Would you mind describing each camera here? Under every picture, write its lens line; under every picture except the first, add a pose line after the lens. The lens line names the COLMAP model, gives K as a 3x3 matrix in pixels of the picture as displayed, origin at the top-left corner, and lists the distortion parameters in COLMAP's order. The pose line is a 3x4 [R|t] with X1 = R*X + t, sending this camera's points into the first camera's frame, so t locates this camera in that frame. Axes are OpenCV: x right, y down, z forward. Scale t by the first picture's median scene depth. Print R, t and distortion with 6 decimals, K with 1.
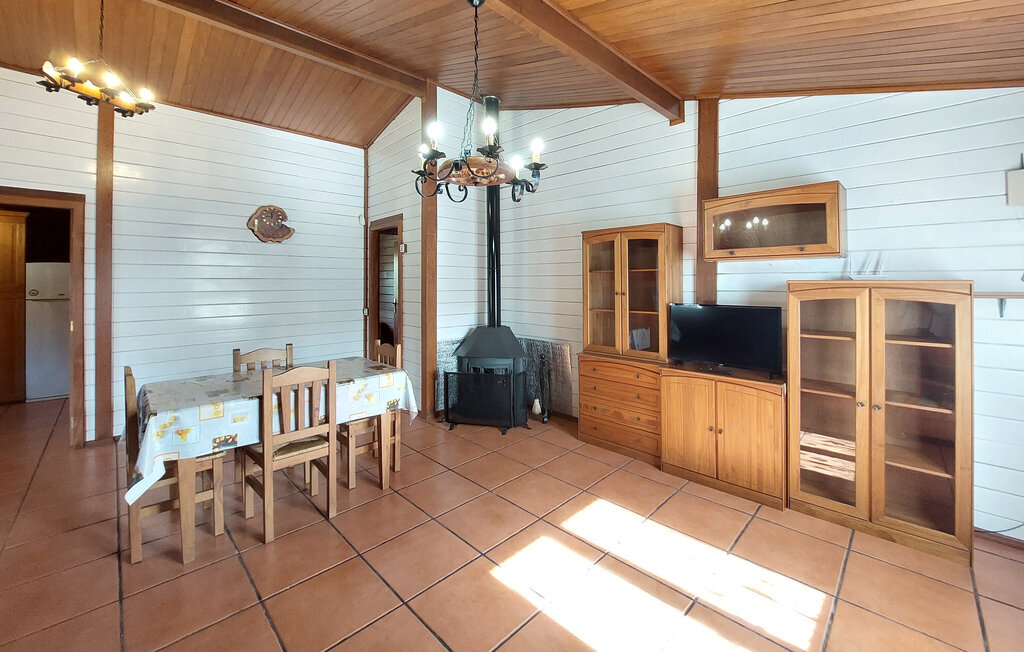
lens RADIAL K [[409.2, 0, 513.5], [0, 409.2, 279.6], [0, 0, 1]] dist [-0.015573, -0.000108]
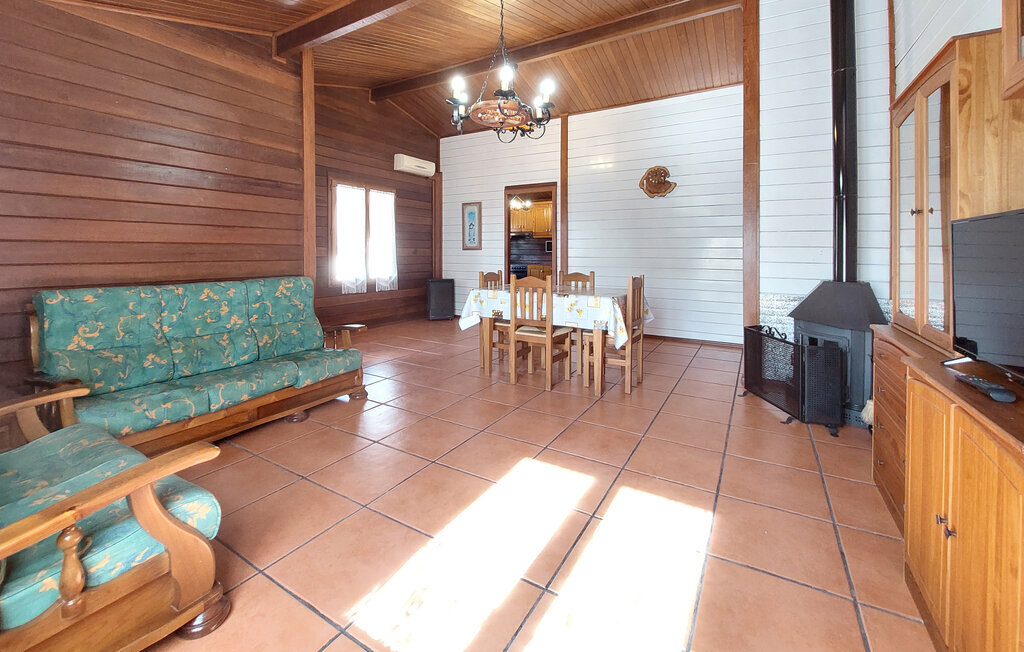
lens RADIAL K [[413.6, 0, 513.2], [0, 413.6, 256.1], [0, 0, 1]] dist [-0.000588, -0.000014]
pose [[0.248217, 0.015739, -0.968577, 0.652164], [-0.000466, 0.999870, 0.016128, 0.084264], [0.968704, -0.003552, 0.248192, 0.412693]]
